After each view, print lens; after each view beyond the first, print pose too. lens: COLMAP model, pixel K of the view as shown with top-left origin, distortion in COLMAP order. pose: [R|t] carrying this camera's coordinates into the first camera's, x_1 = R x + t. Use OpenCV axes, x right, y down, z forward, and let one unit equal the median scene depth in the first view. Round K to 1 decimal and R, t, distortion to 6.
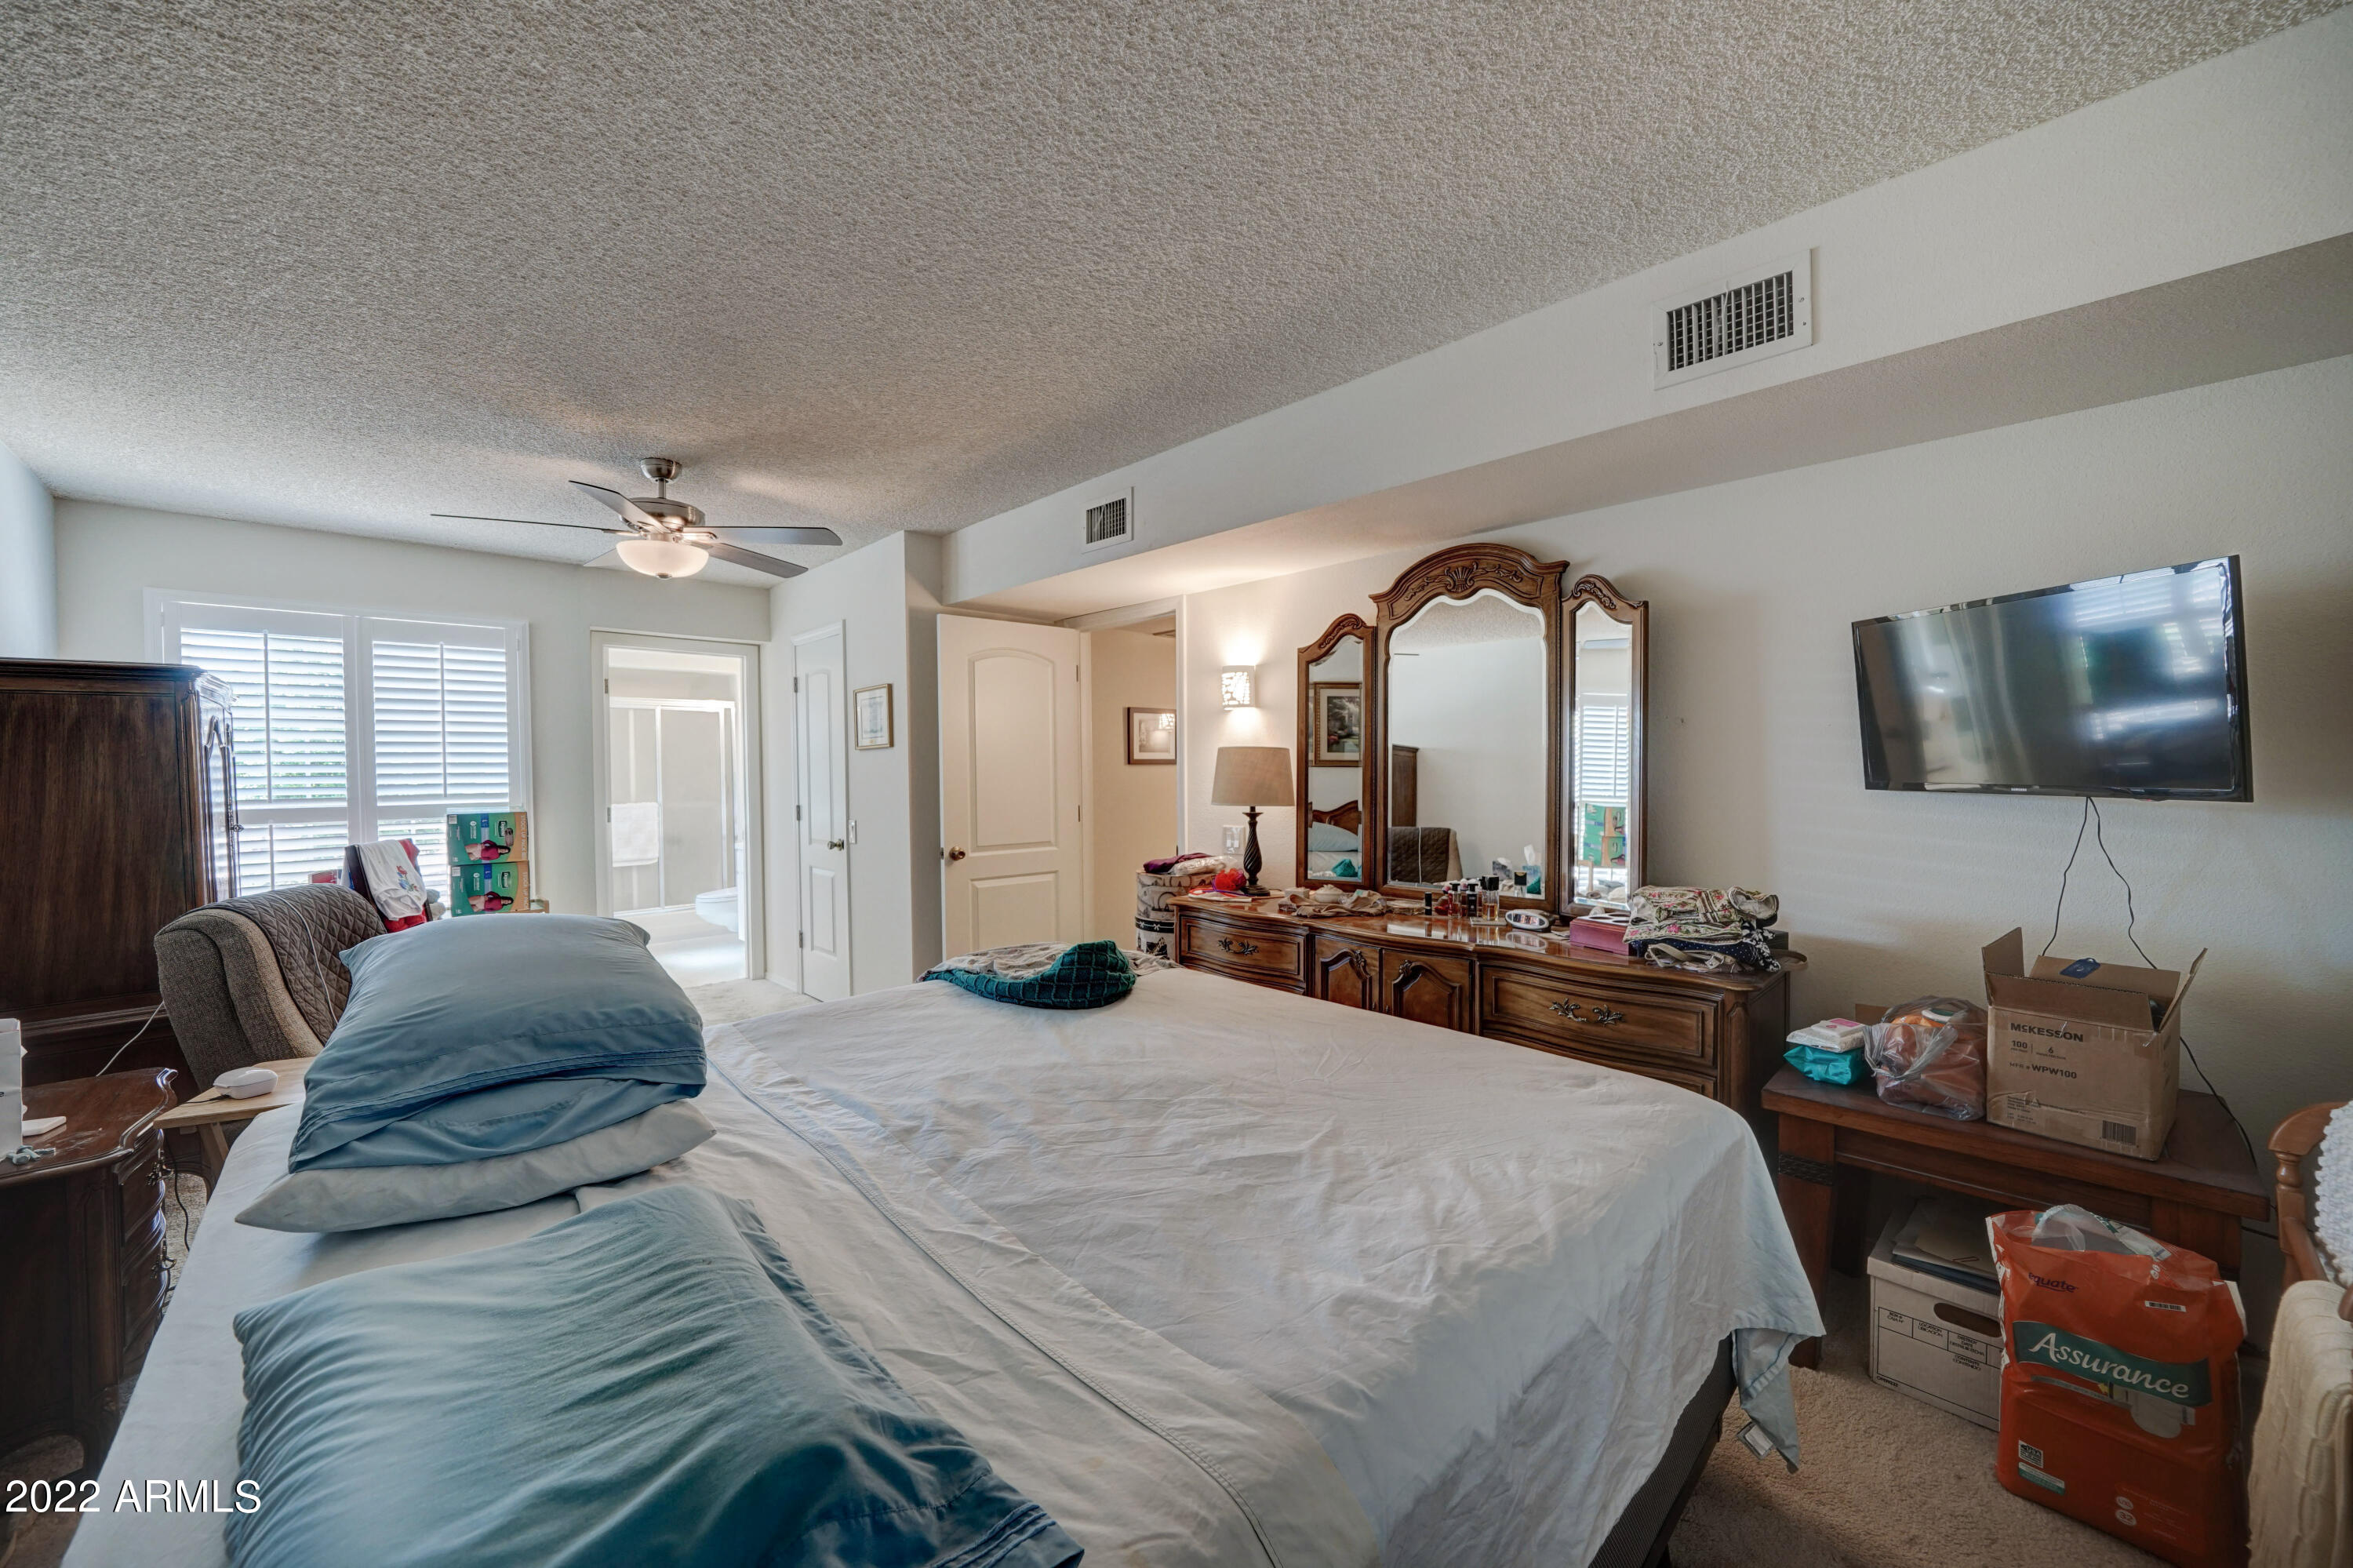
lens RADIAL K [[861.0, 0, 1156.7], [0, 861.0, 783.4], [0, 0, 1]] dist [-0.008110, -0.000041]
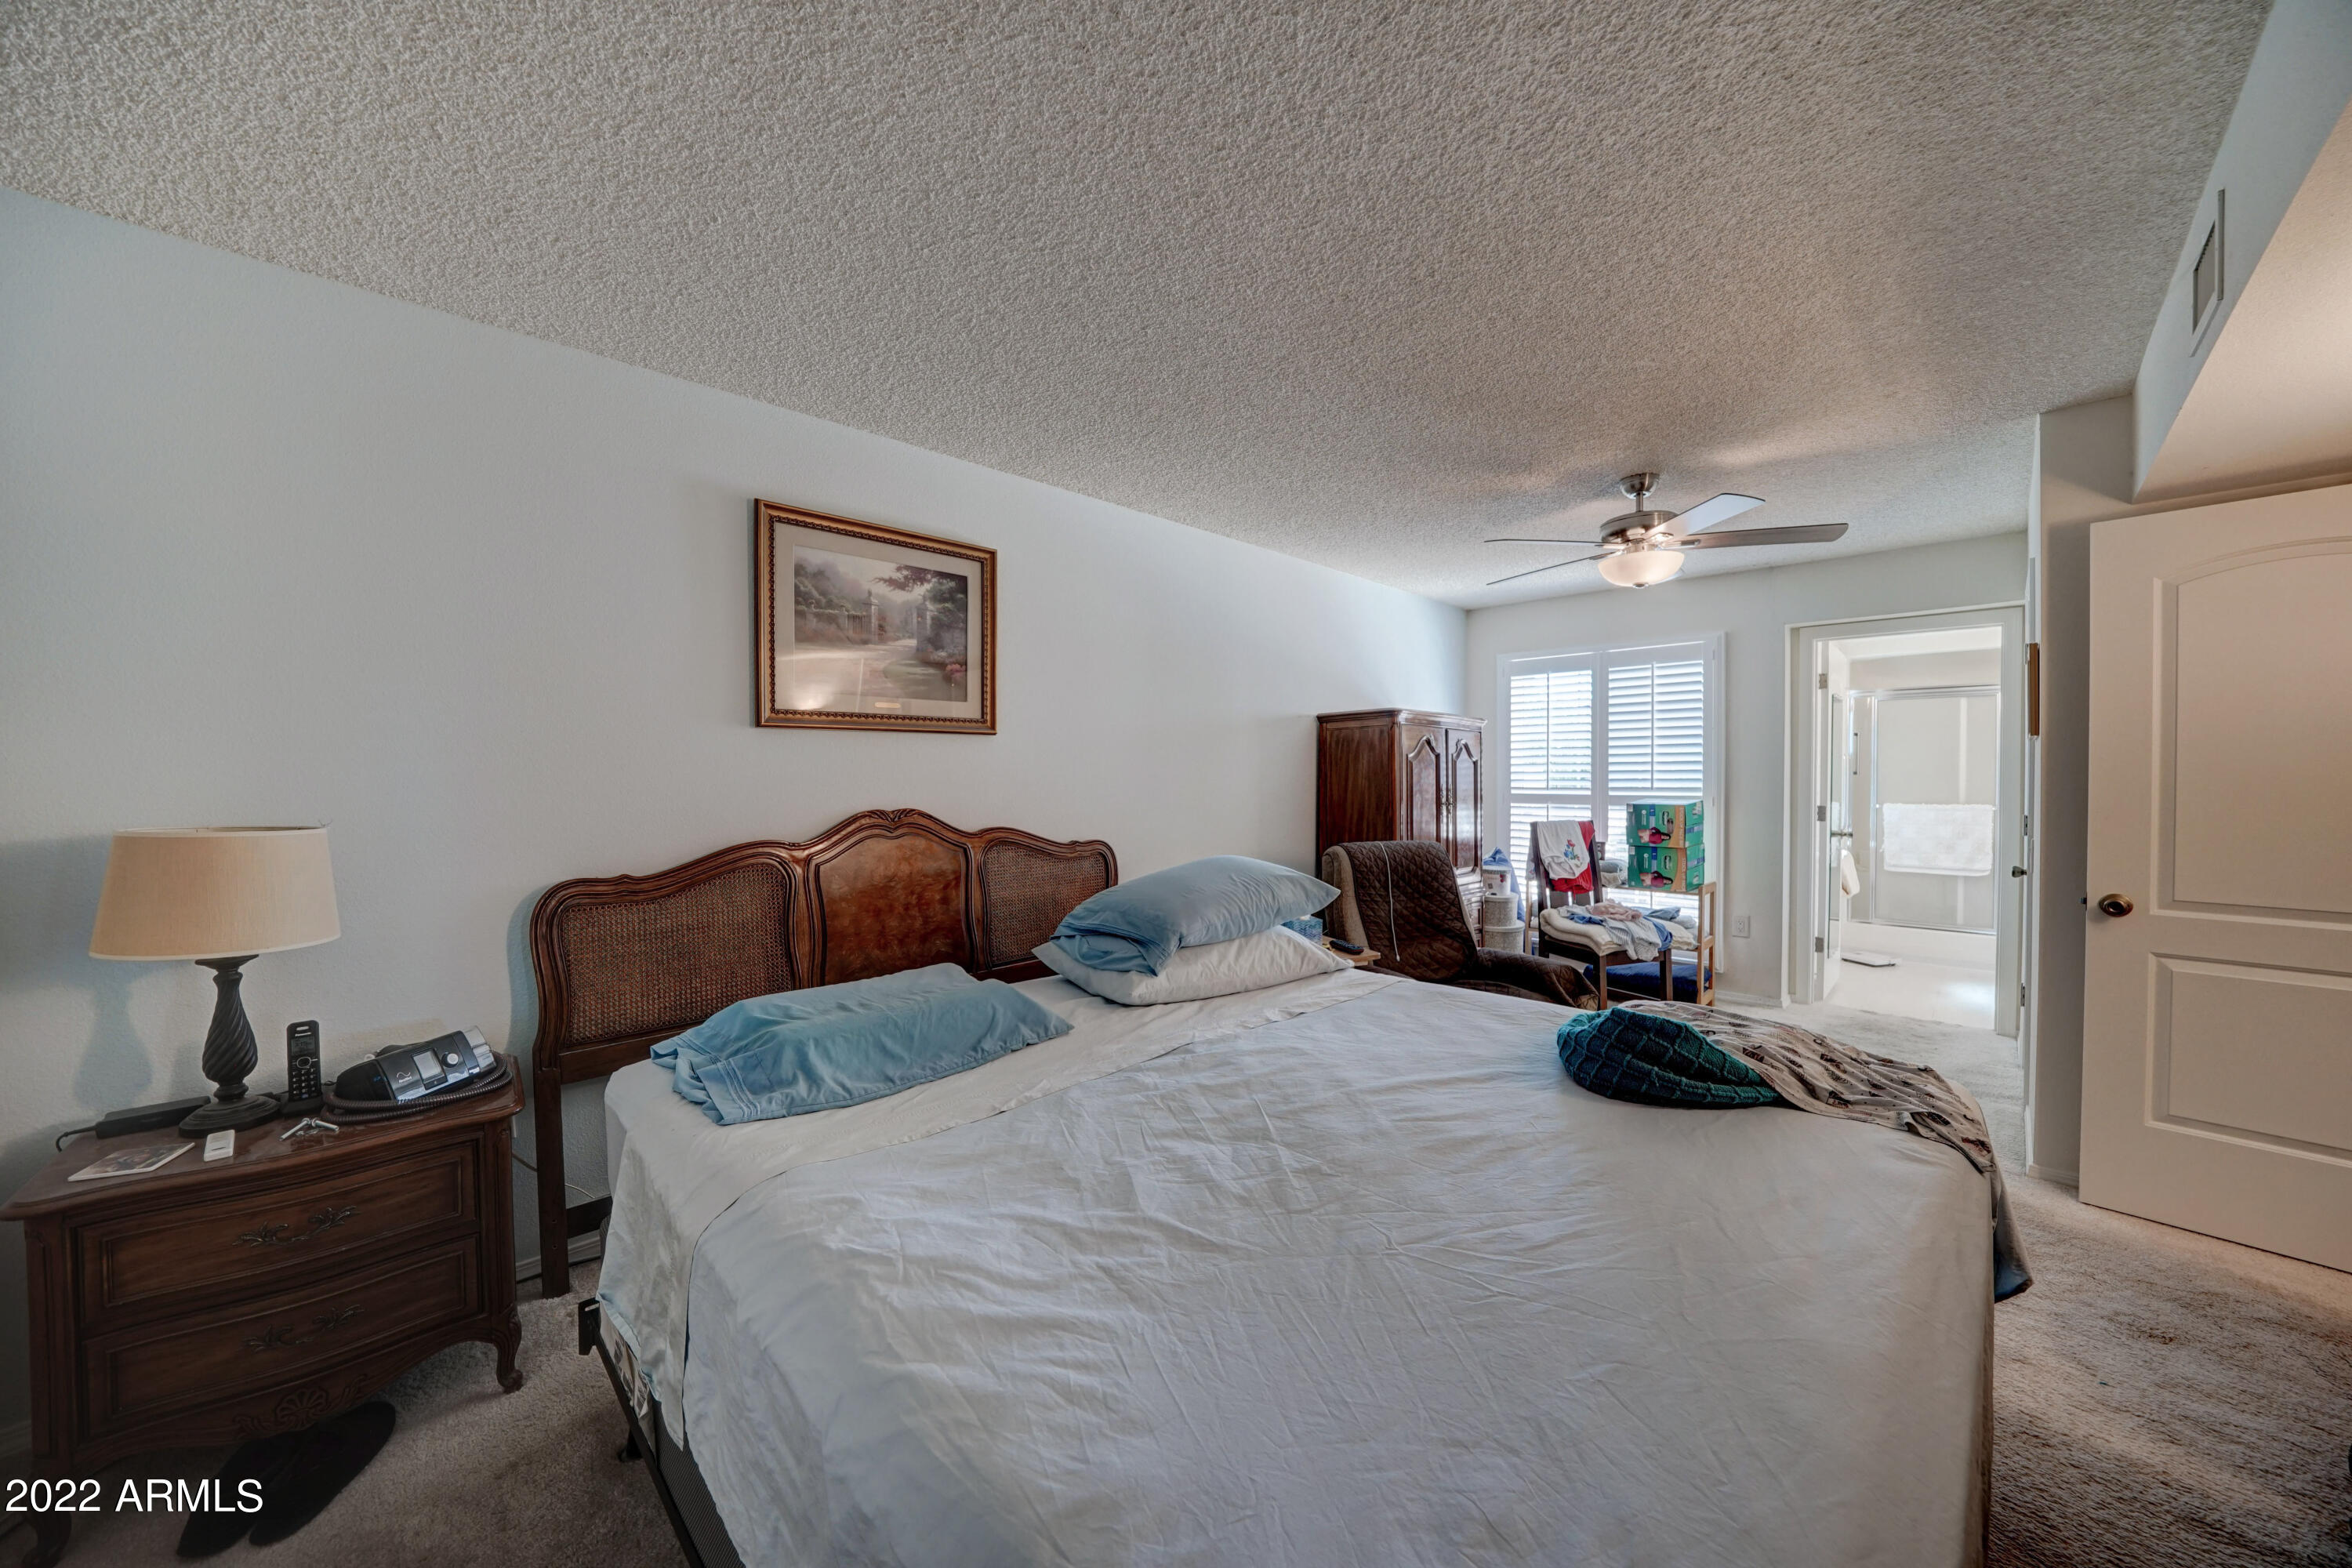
lens RADIAL K [[806.0, 0, 1179.6], [0, 806.0, 780.8], [0, 0, 1]] dist [-0.017887, 0.000999]
pose [[0.043151, 0.018016, -0.998906, 0.376523], [-0.013693, 0.999754, 0.017440, -0.010103], [0.998975, 0.012926, 0.043387, 0.383606]]
